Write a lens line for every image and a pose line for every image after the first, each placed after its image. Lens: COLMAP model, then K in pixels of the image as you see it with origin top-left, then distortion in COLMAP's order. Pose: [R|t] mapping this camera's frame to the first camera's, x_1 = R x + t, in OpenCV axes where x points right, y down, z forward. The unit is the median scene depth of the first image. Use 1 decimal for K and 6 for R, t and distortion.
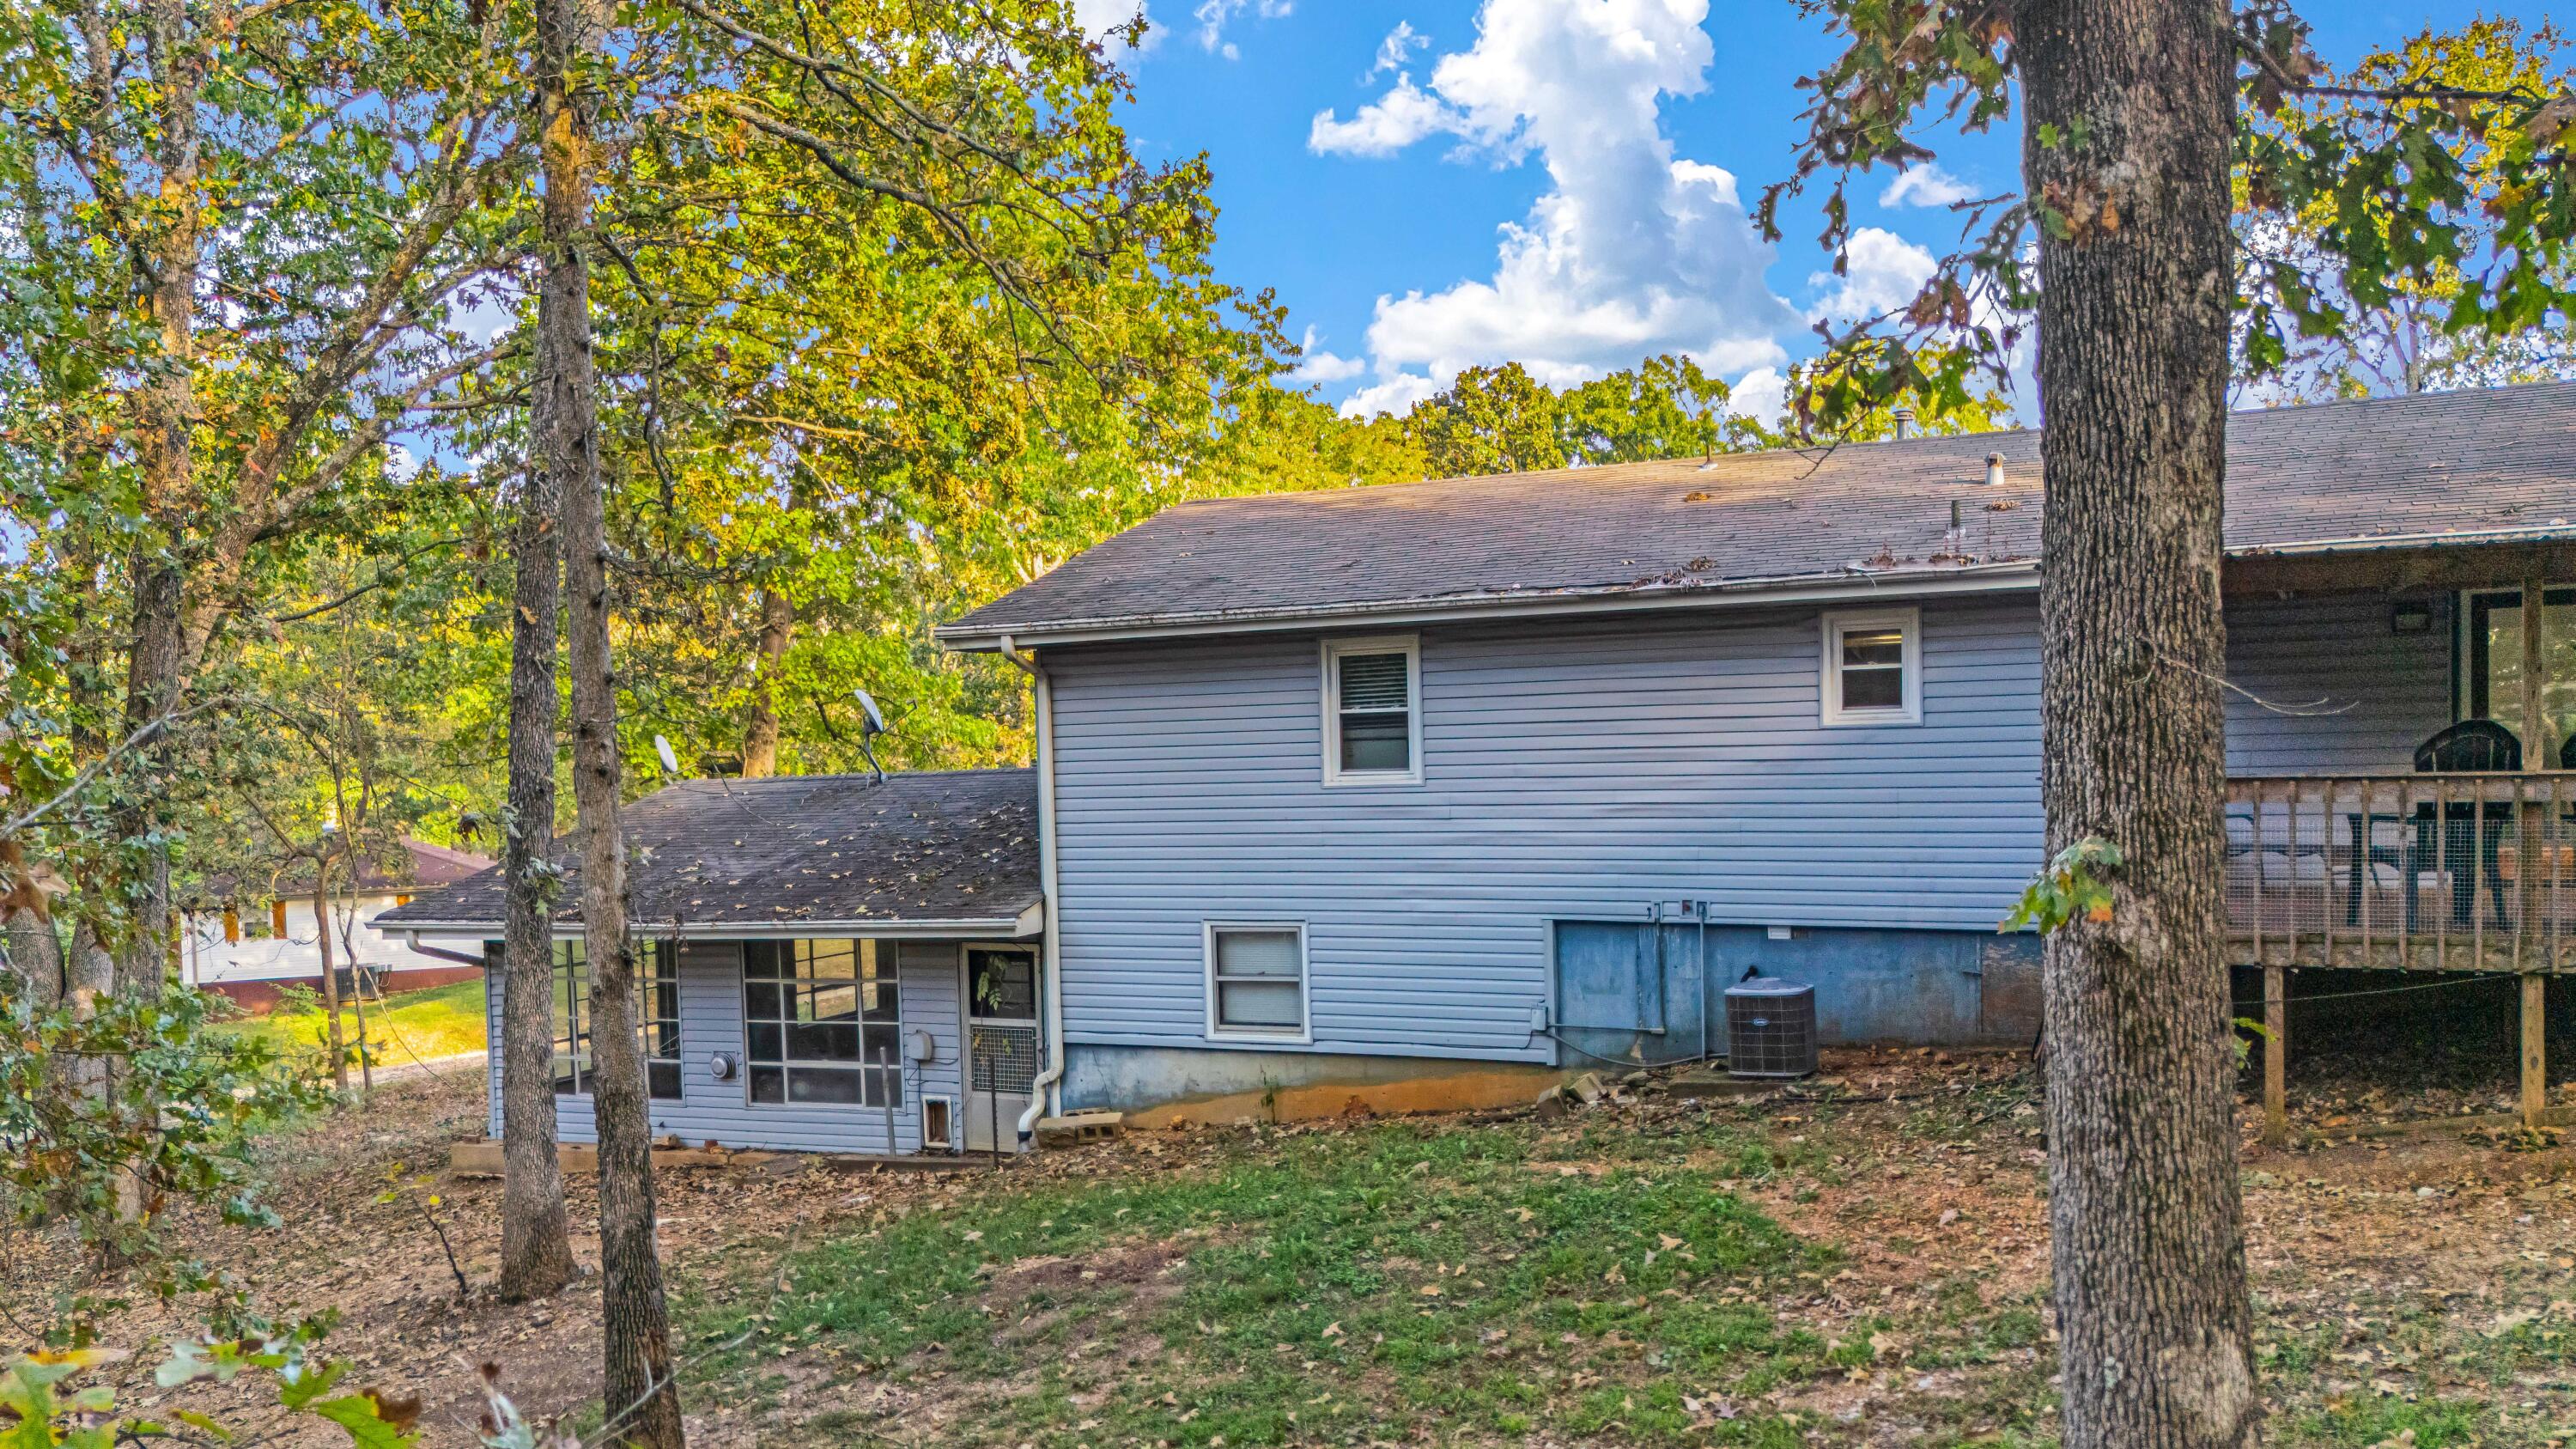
lens RADIAL K [[1973.3, 0, 1278.4], [0, 1973.3, 736.5], [0, 0, 1]] dist [0.108537, -0.006958]
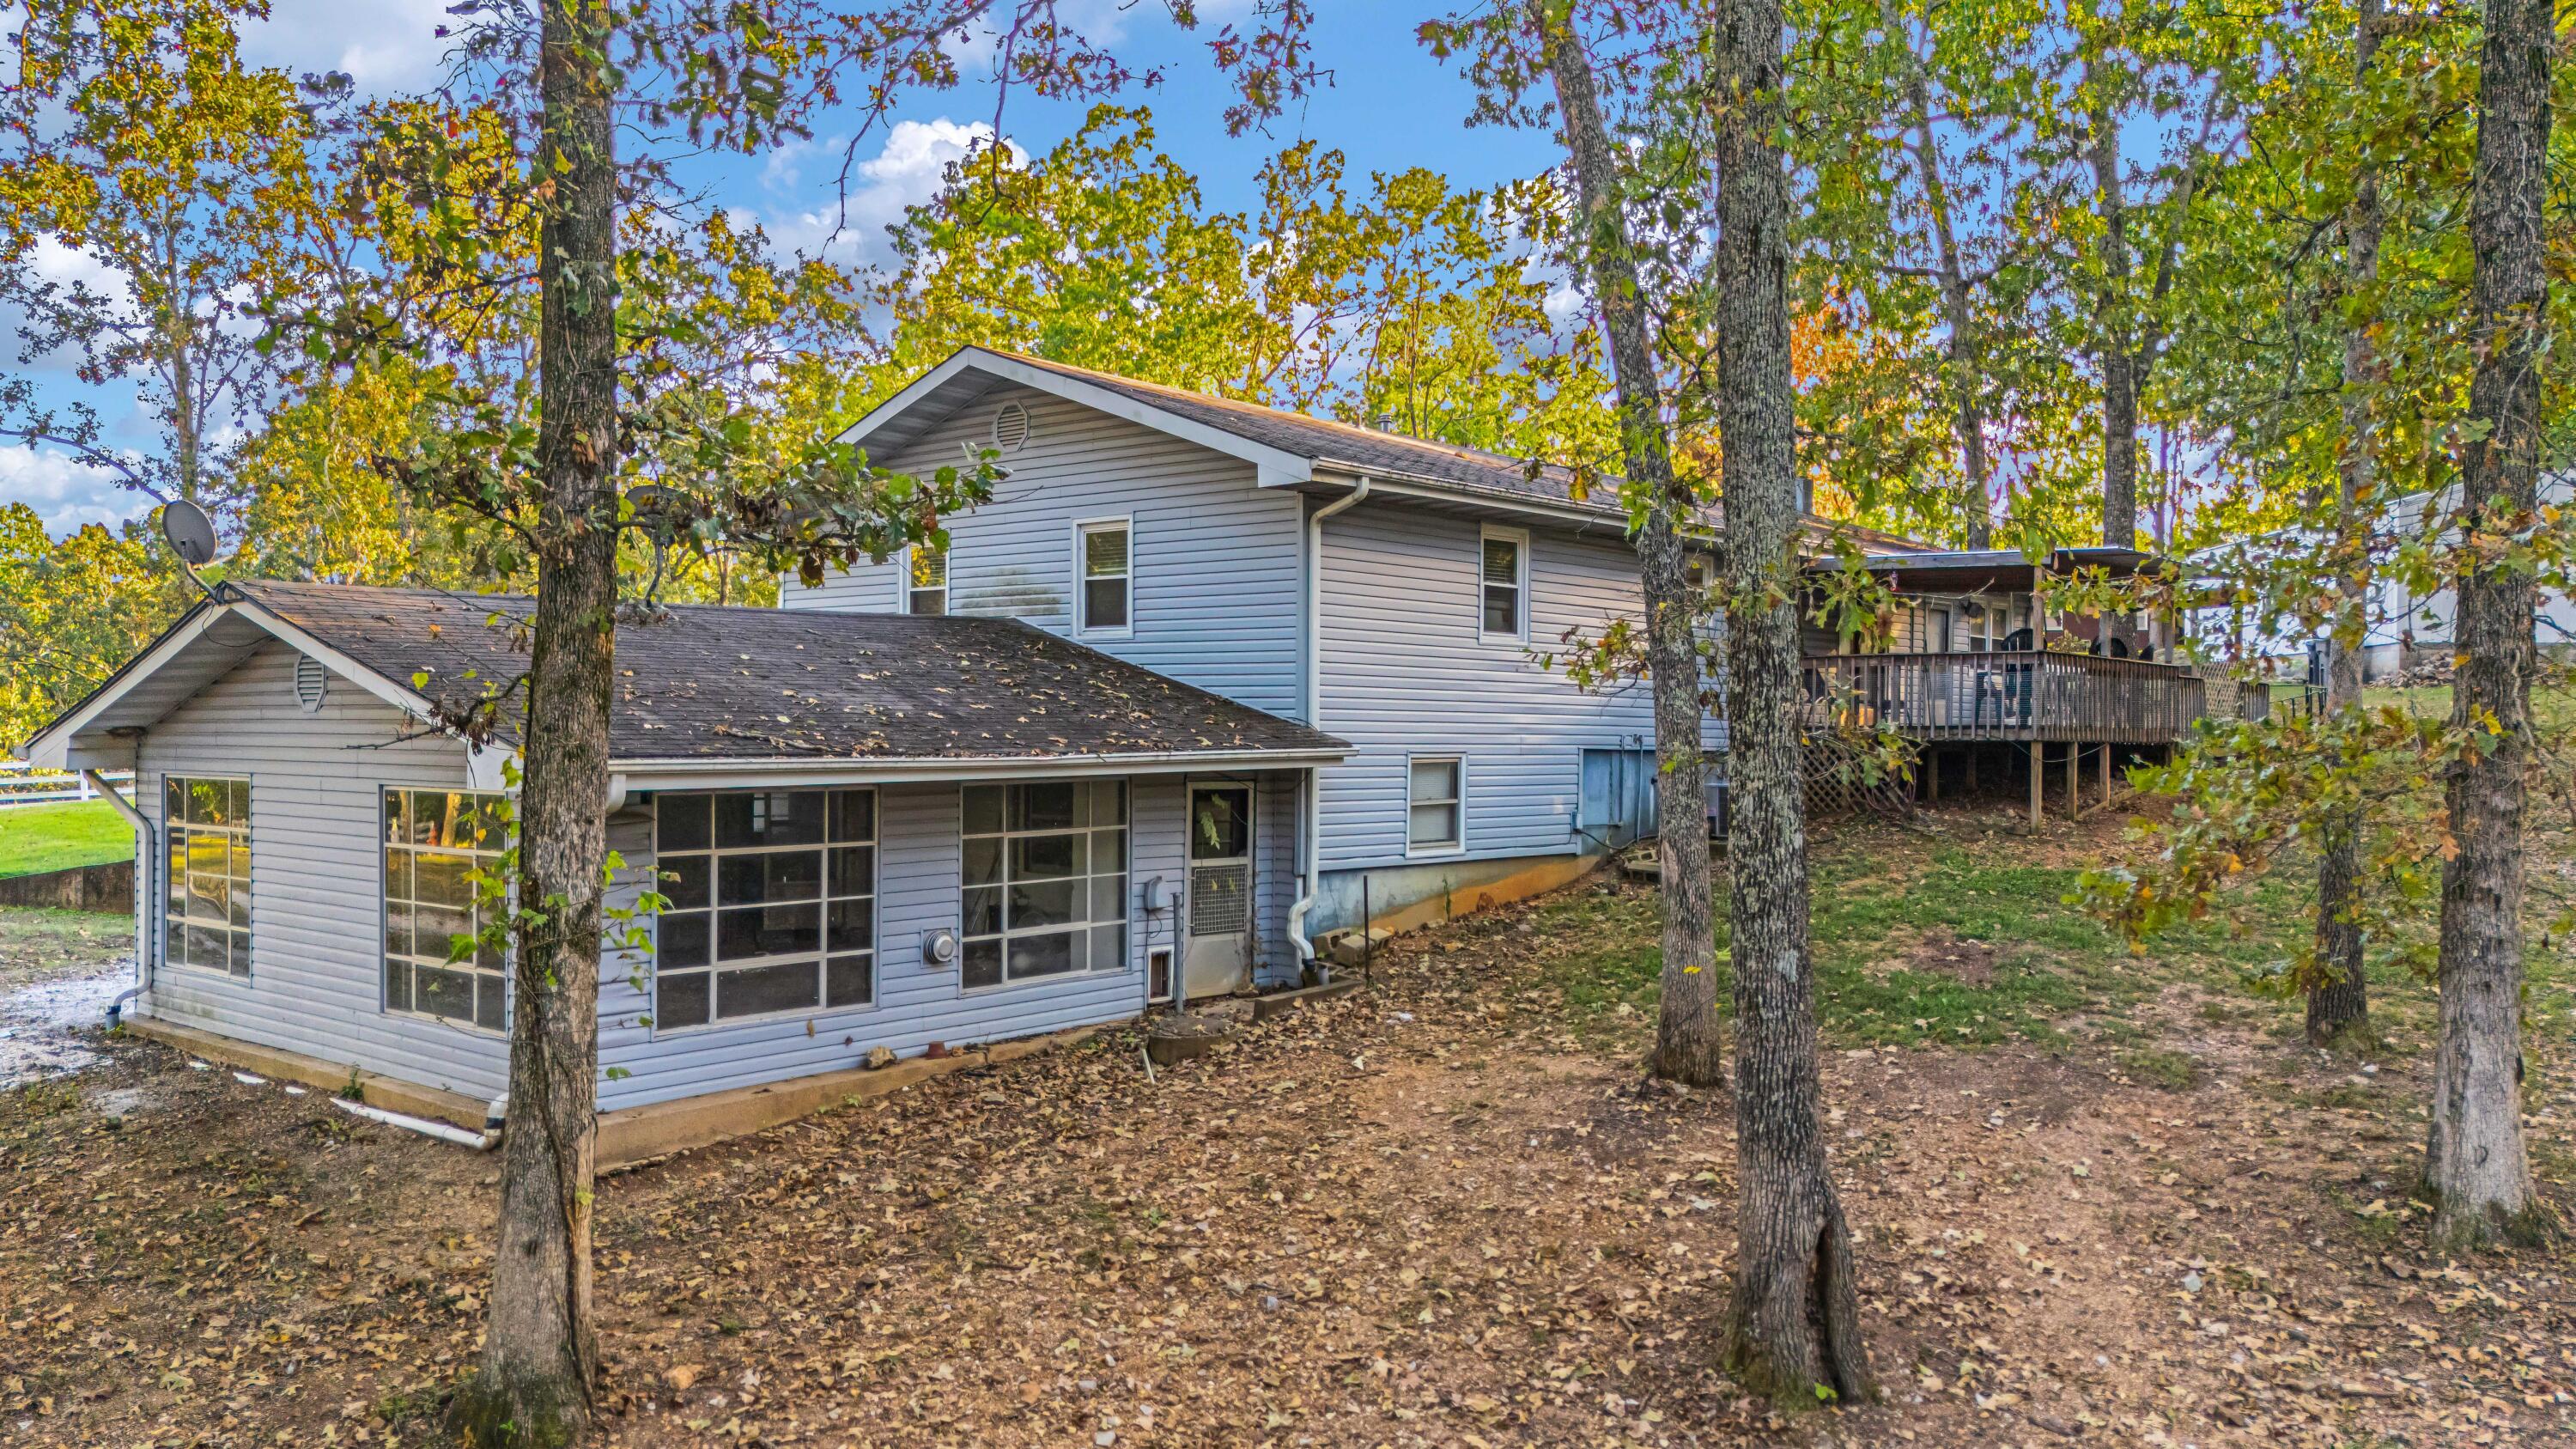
lens RADIAL K [[1973.3, 0, 1278.4], [0, 1973.3, 736.5], [0, 0, 1]] dist [0.108537, -0.006958]
pose [[0.236310, 0.015859, 0.971548, -1.052185], [-0.051318, 0.998675, -0.003820, 0.082606], [-0.970322, -0.048955, 0.236811, 0.726388]]
